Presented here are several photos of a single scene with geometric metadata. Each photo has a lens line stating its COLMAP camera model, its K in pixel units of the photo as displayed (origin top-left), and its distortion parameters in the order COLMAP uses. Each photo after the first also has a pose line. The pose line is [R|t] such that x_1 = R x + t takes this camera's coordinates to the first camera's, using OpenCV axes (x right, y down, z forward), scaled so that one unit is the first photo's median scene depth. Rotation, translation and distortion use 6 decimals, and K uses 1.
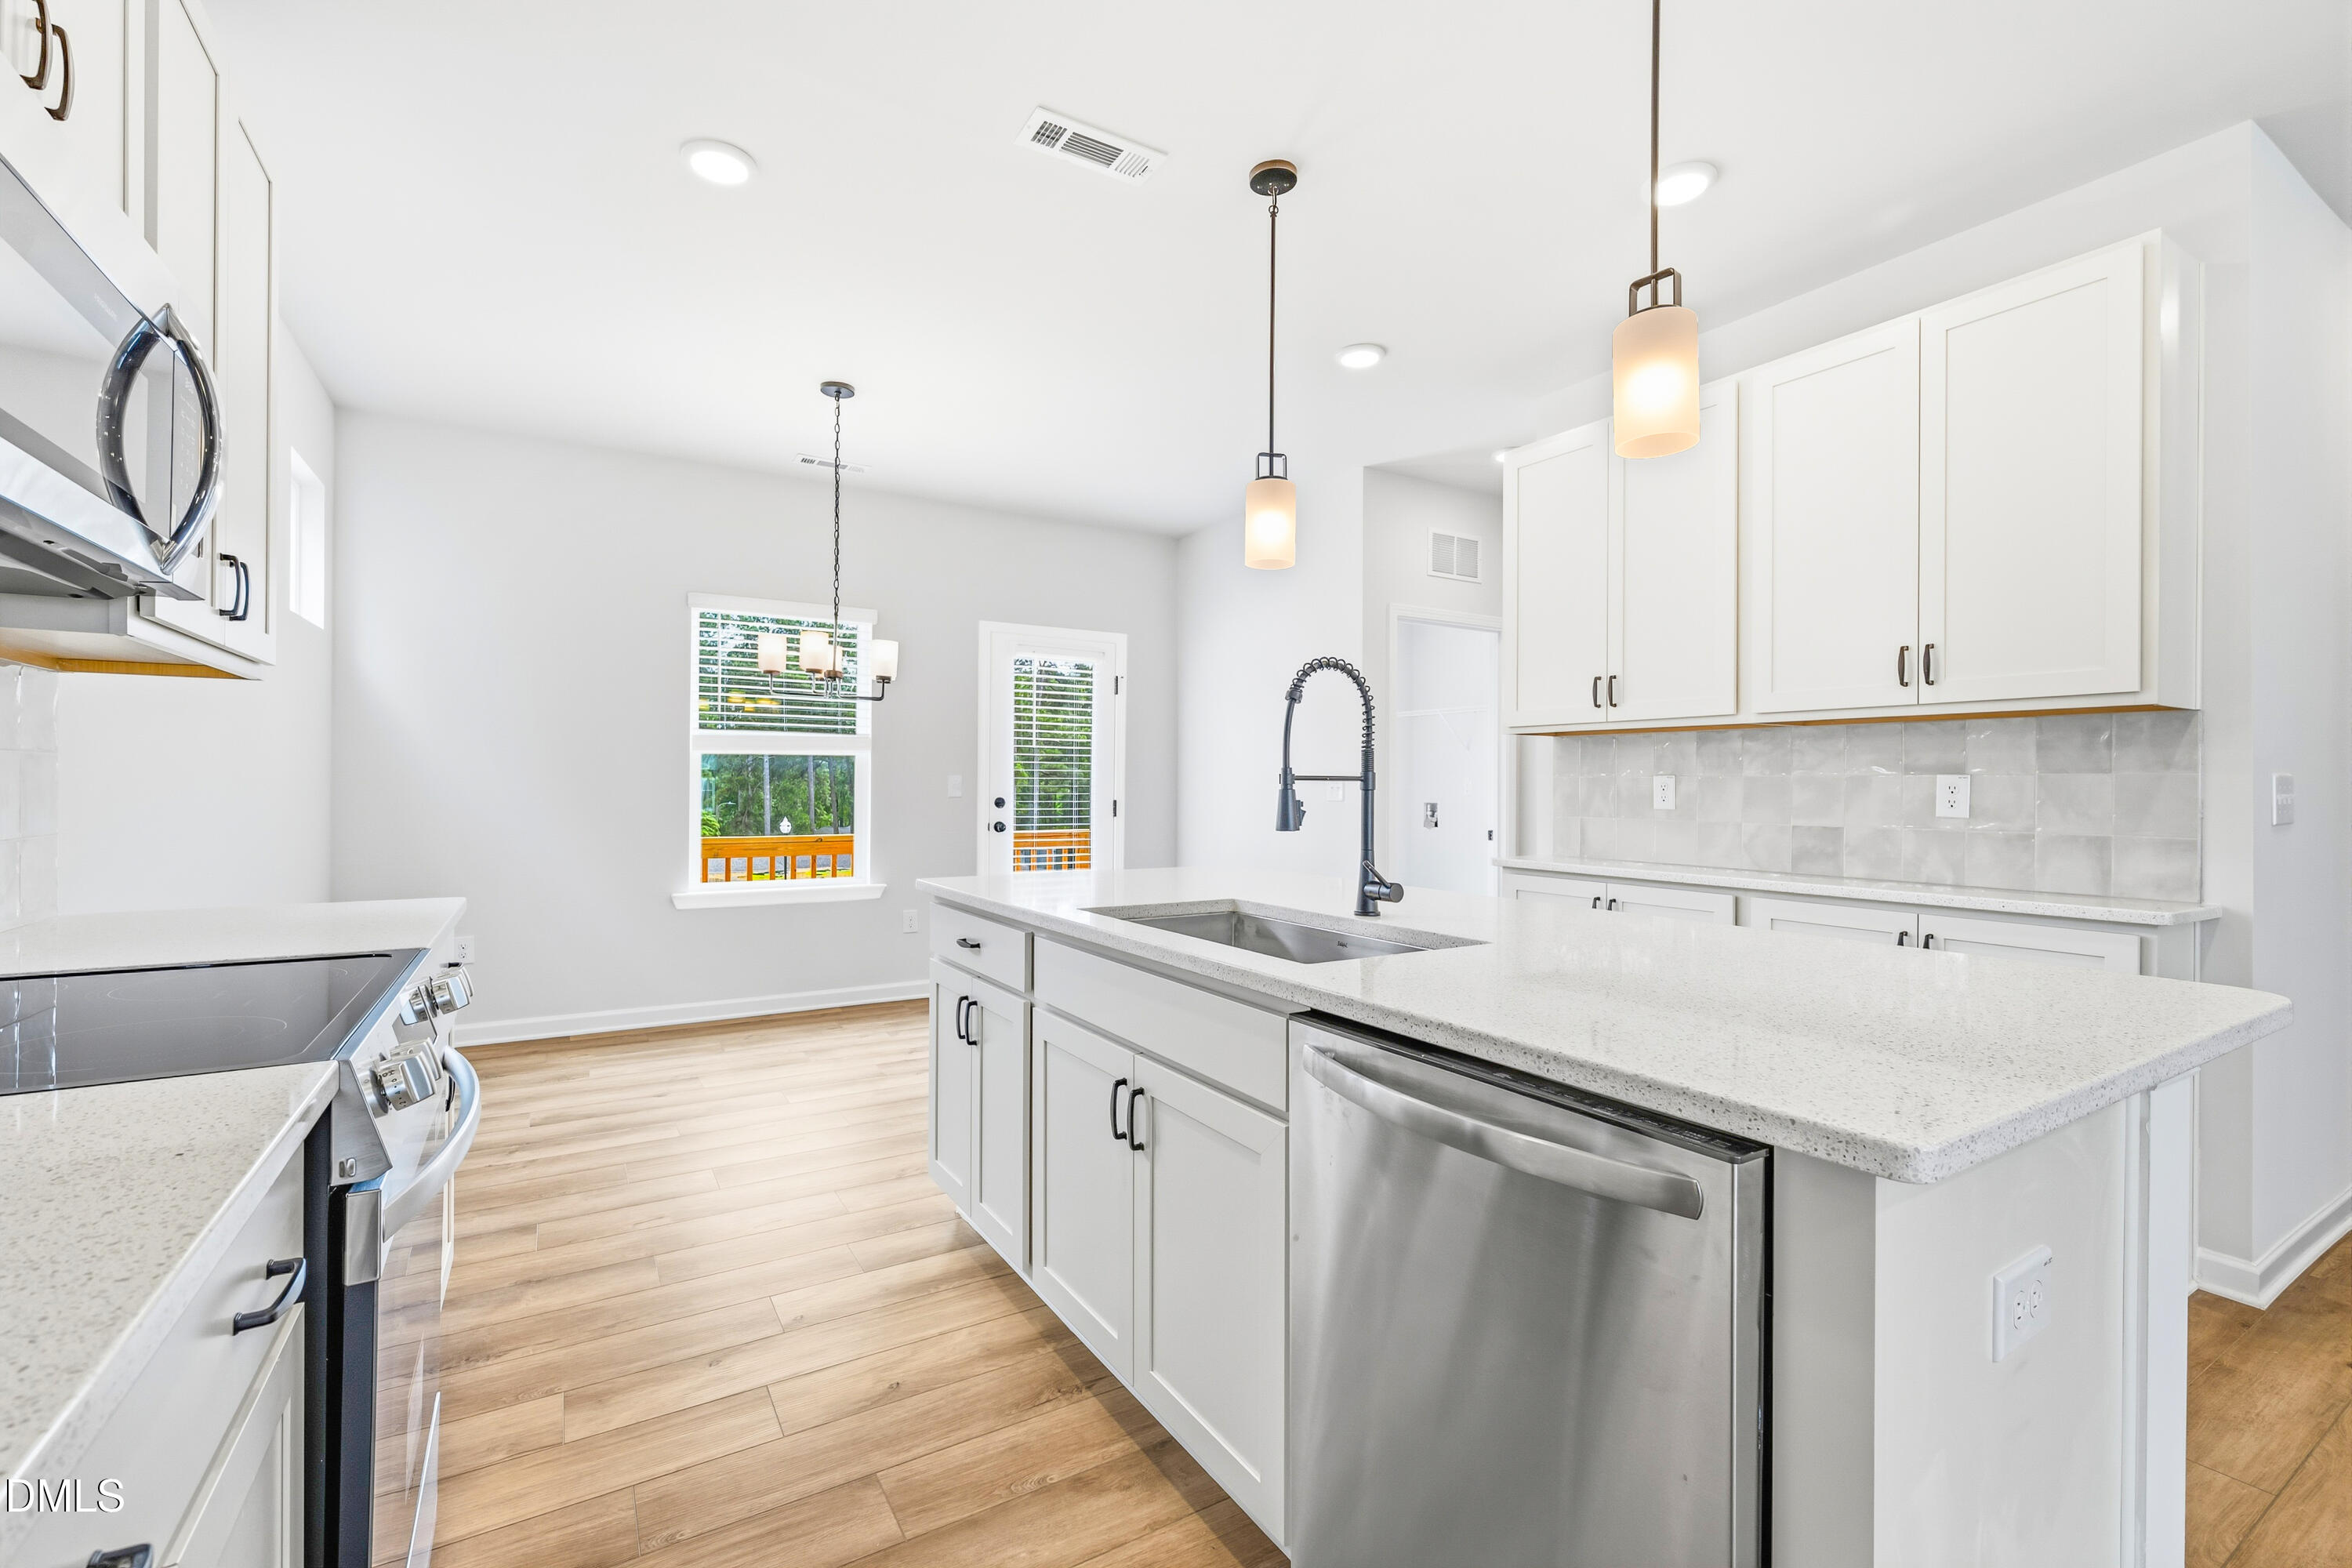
lens RADIAL K [[1006.8, 0, 1176.0], [0, 1006.8, 784.0], [0, 0, 1]] dist [-0.016900, -0.000420]
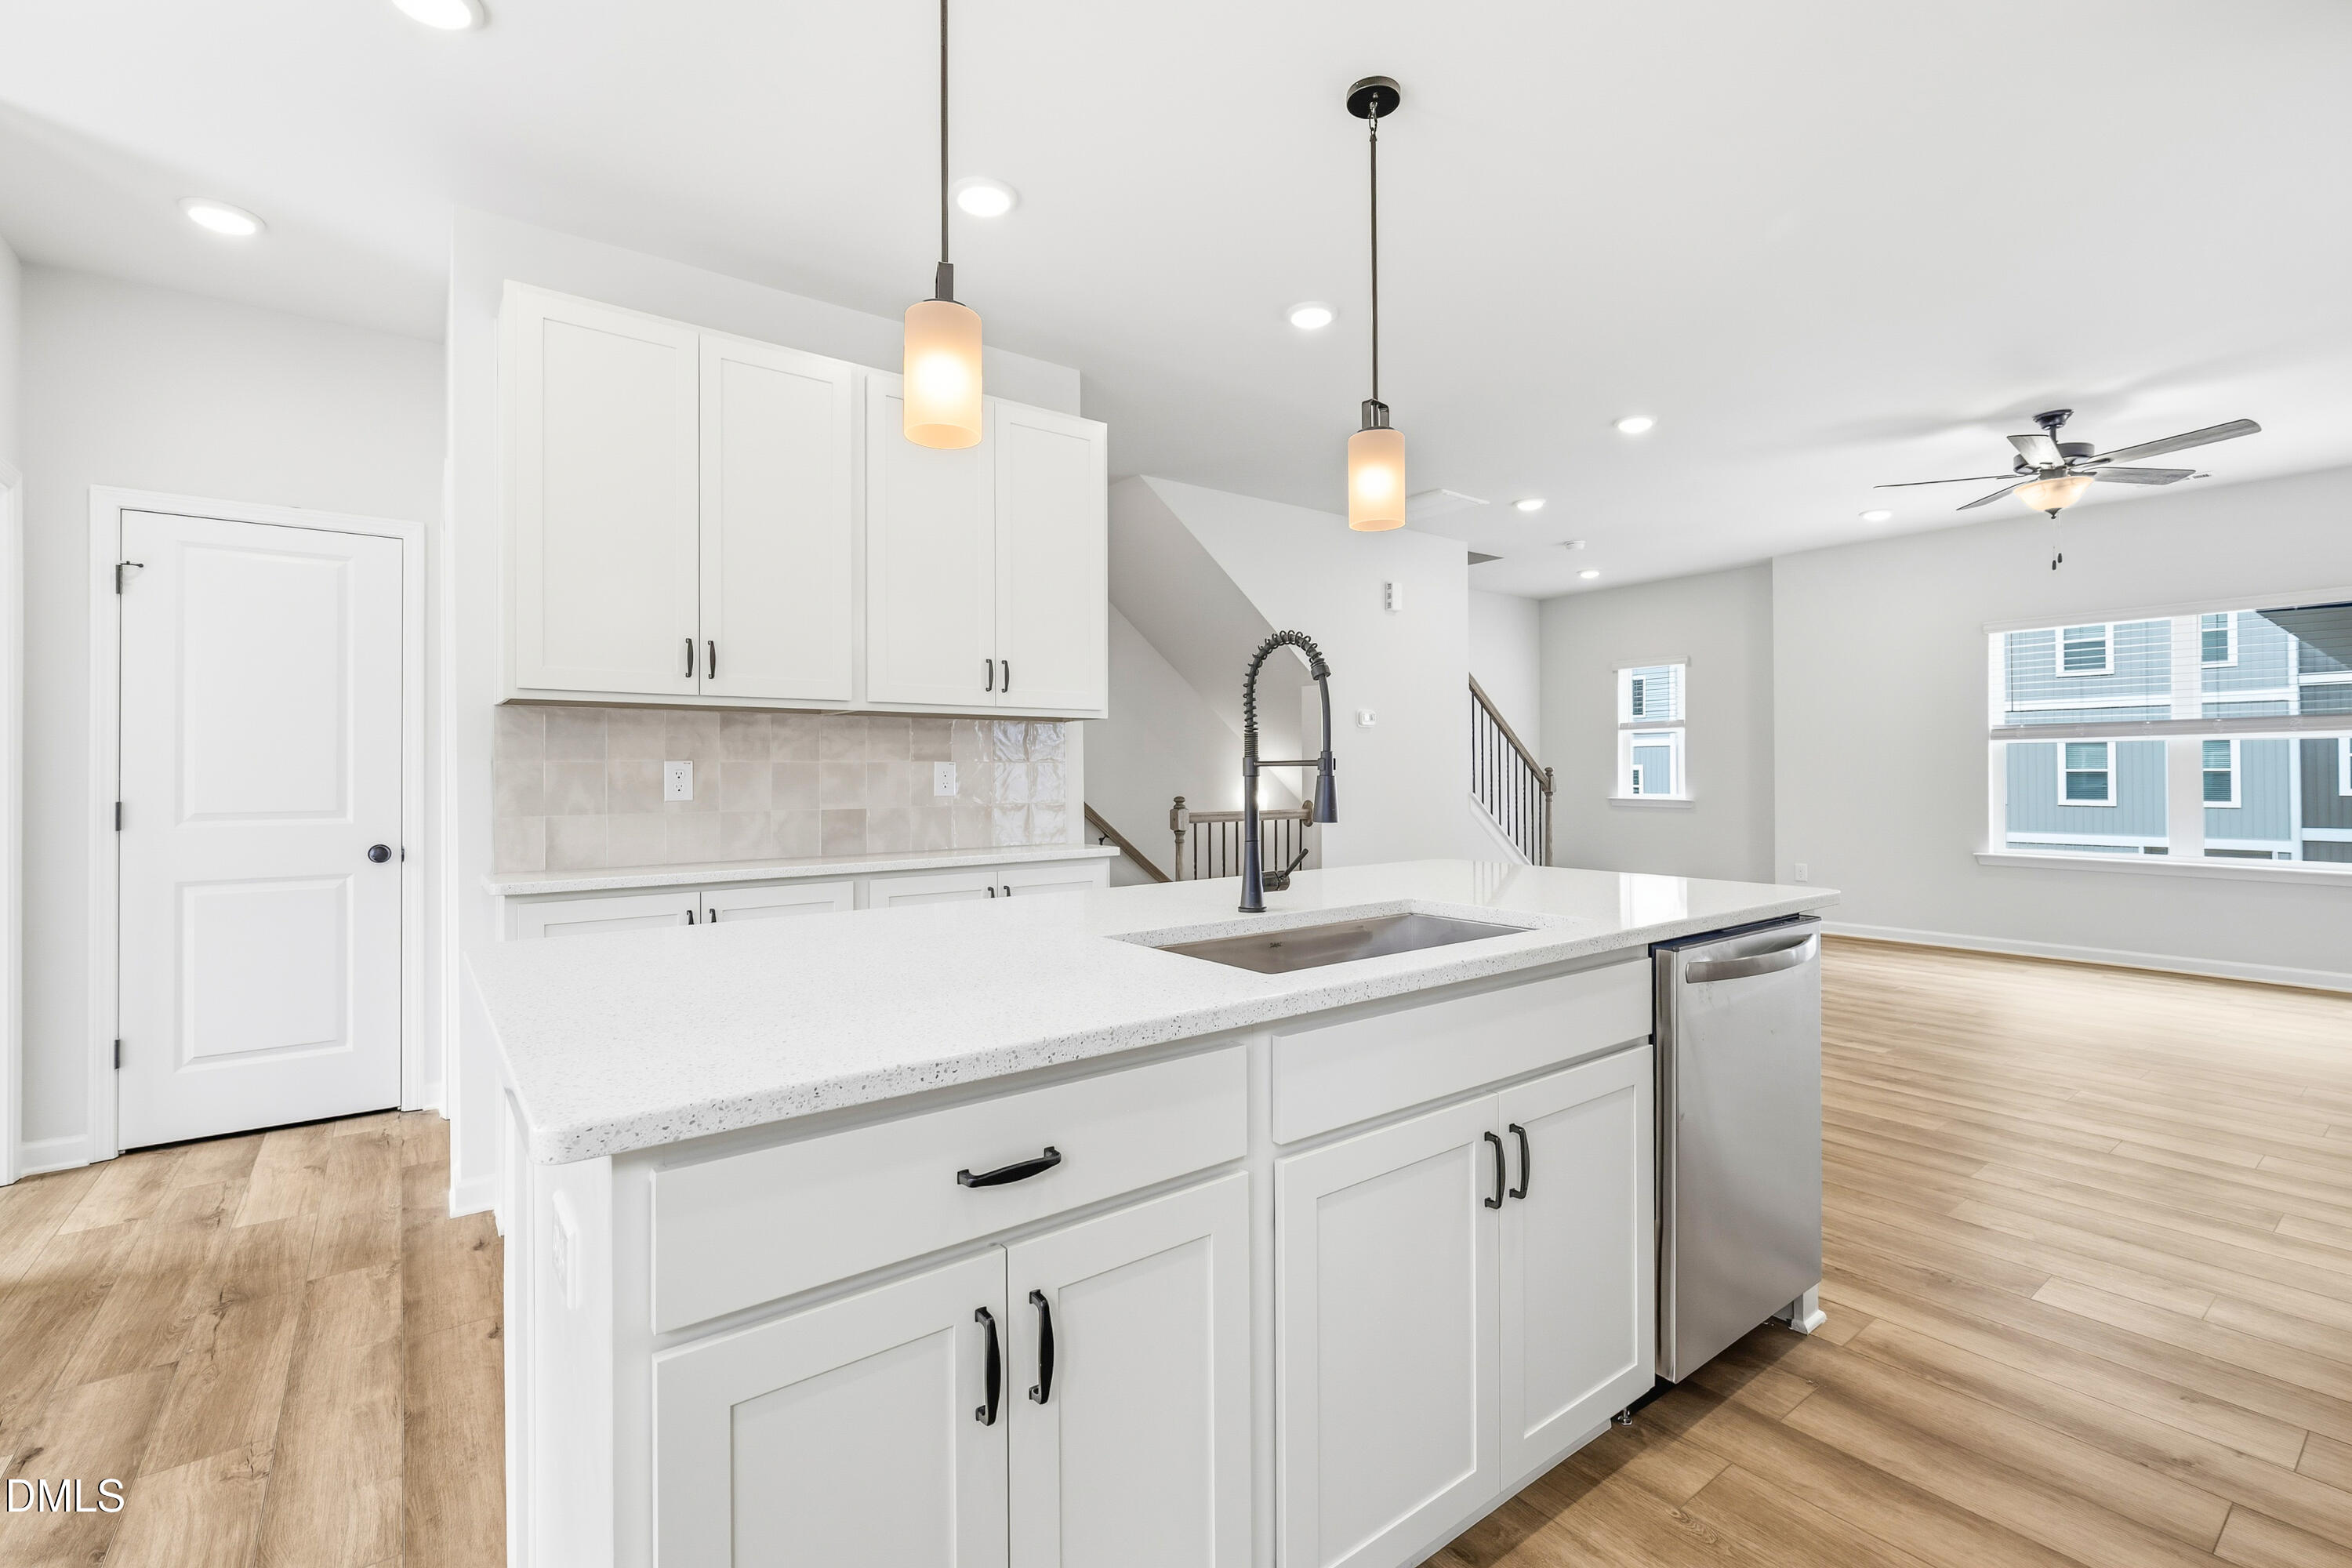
lens RADIAL K [[1006.8, 0, 1176.0], [0, 1006.8, 784.0], [0, 0, 1]] dist [-0.016900, -0.000420]
pose [[-0.102942, -0.015970, 0.994559, -0.442097], [0.003951, 0.999857, 0.016464, -0.001347], [-0.994680, 0.005625, -0.102864, 0.711808]]
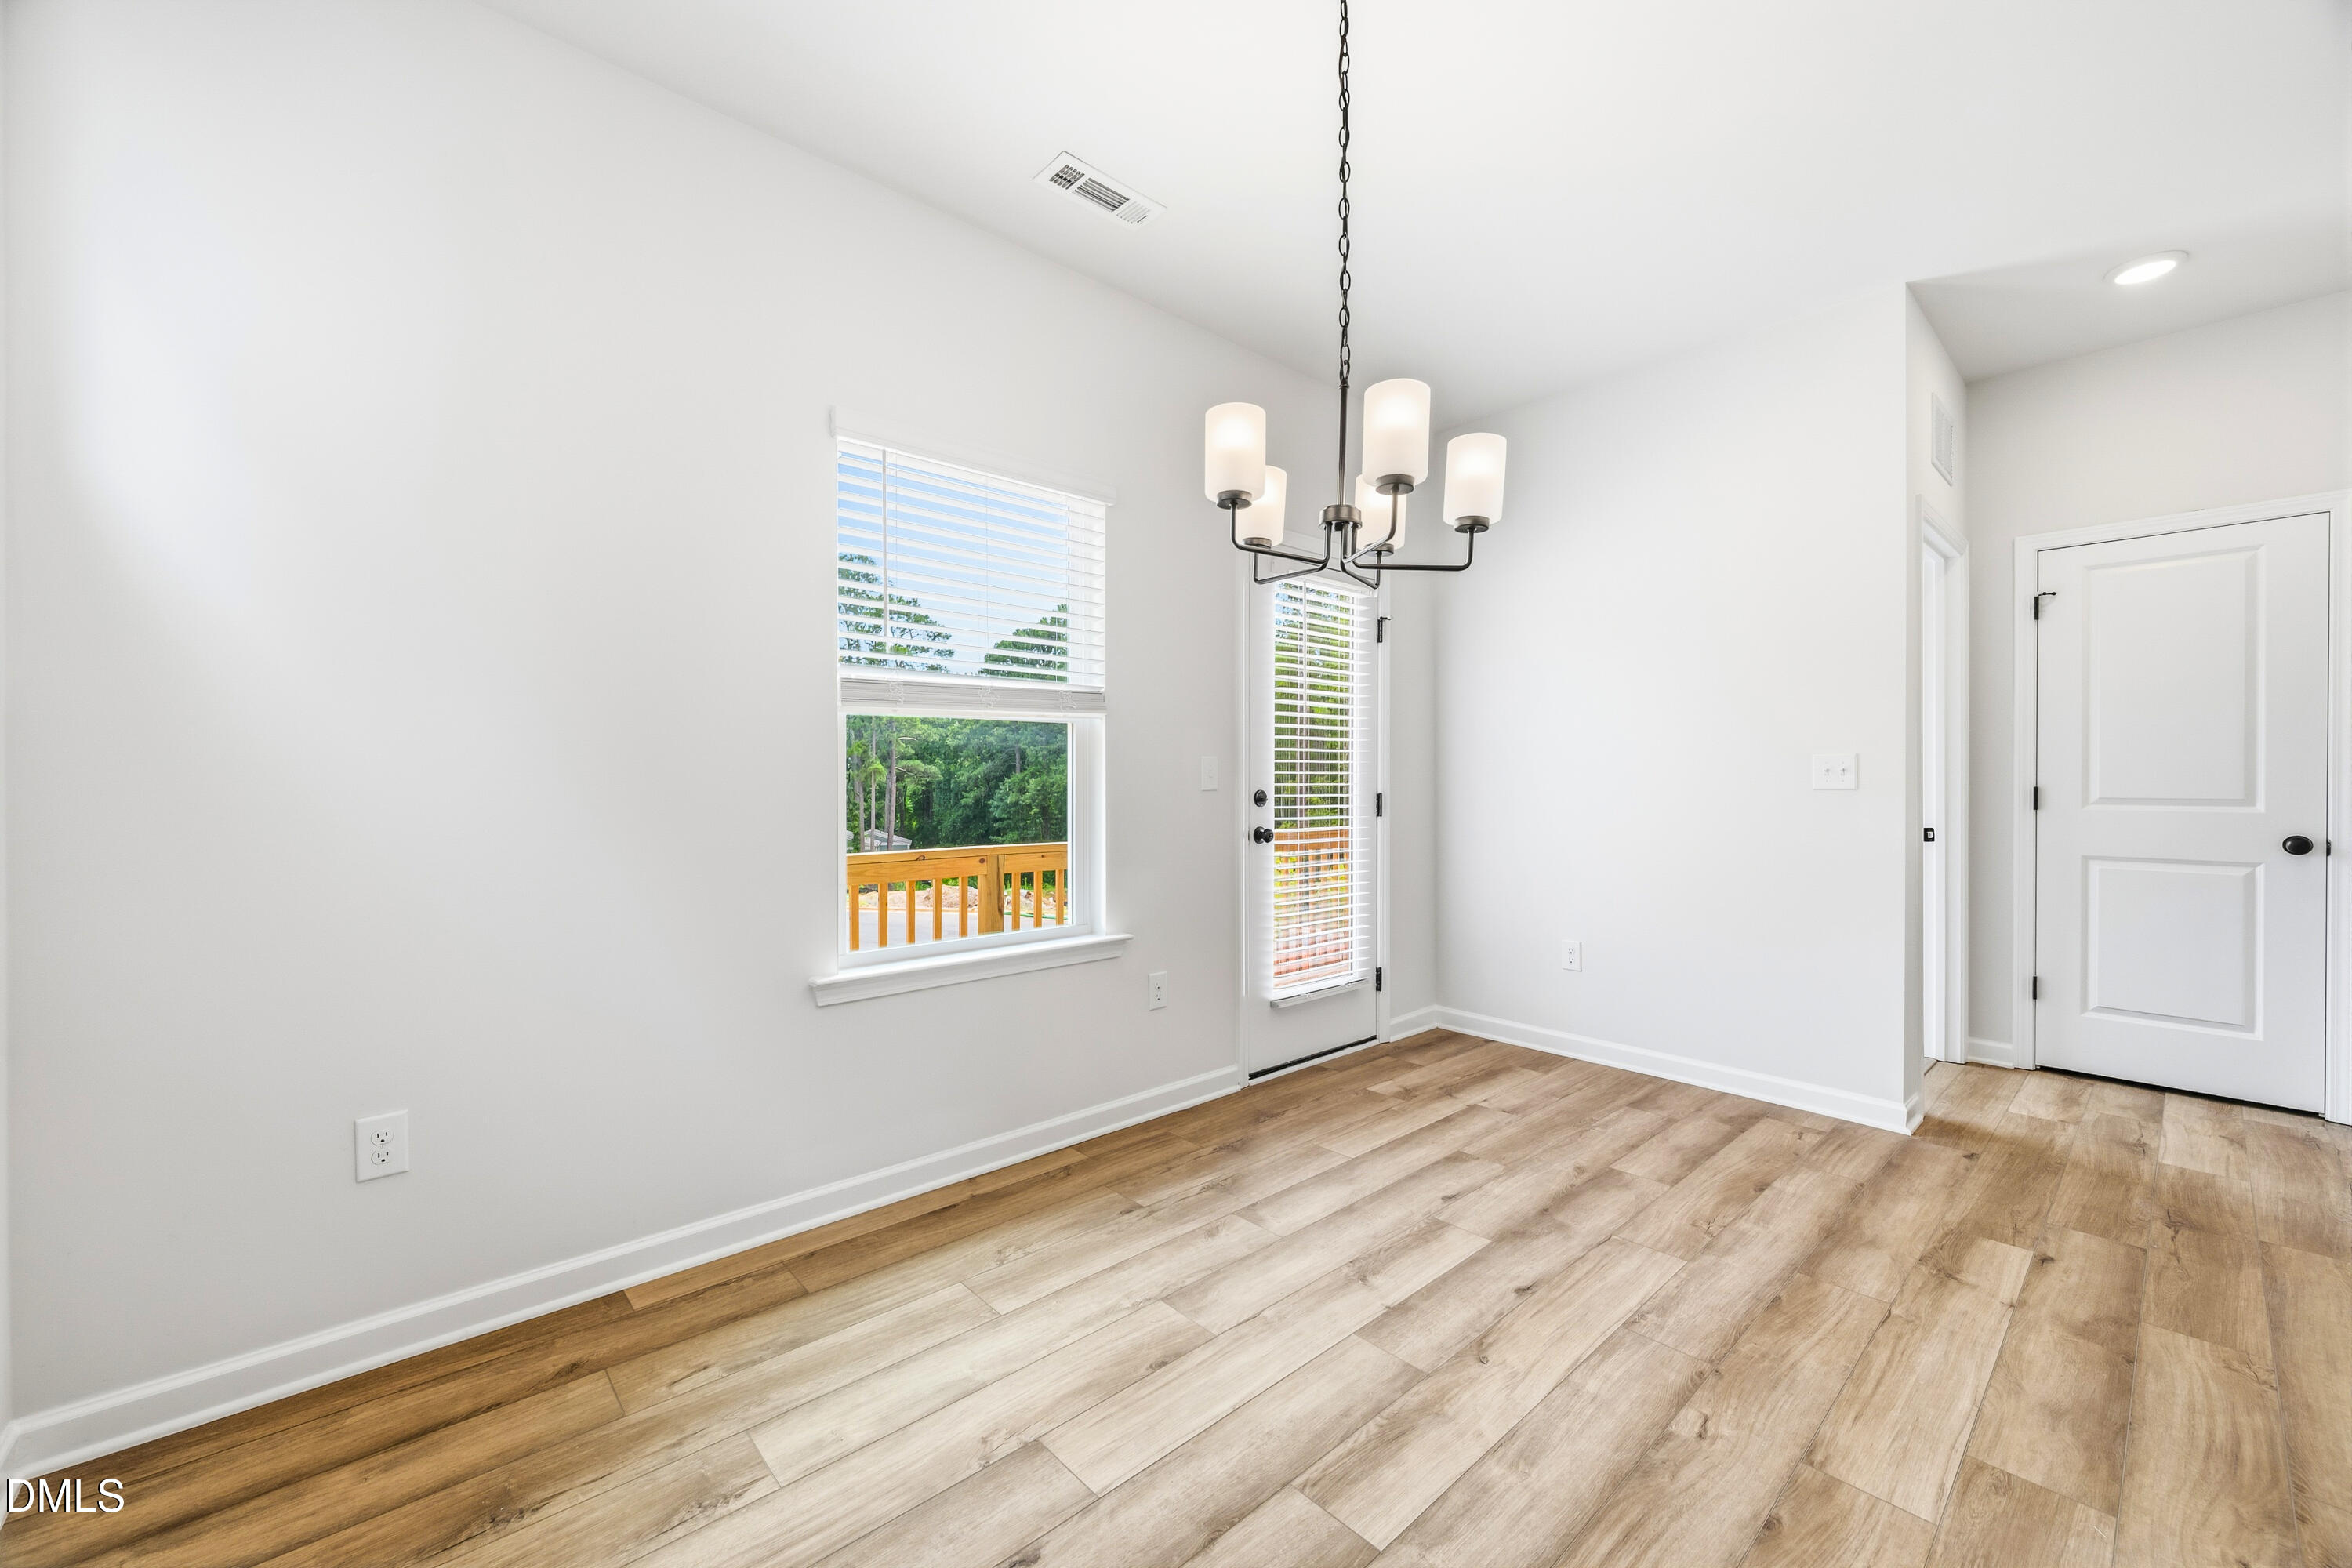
lens RADIAL K [[928.3, 0, 1174.0], [0, 928.3, 787.4], [0, 0, 1]] dist [-0.001478, 0.002401]
pose [[0.980523, -0.006755, 0.196286, -0.603341], [0.005671, 0.999965, 0.006083, 0.013476], [-0.196320, -0.004851, 0.980528, 0.733382]]
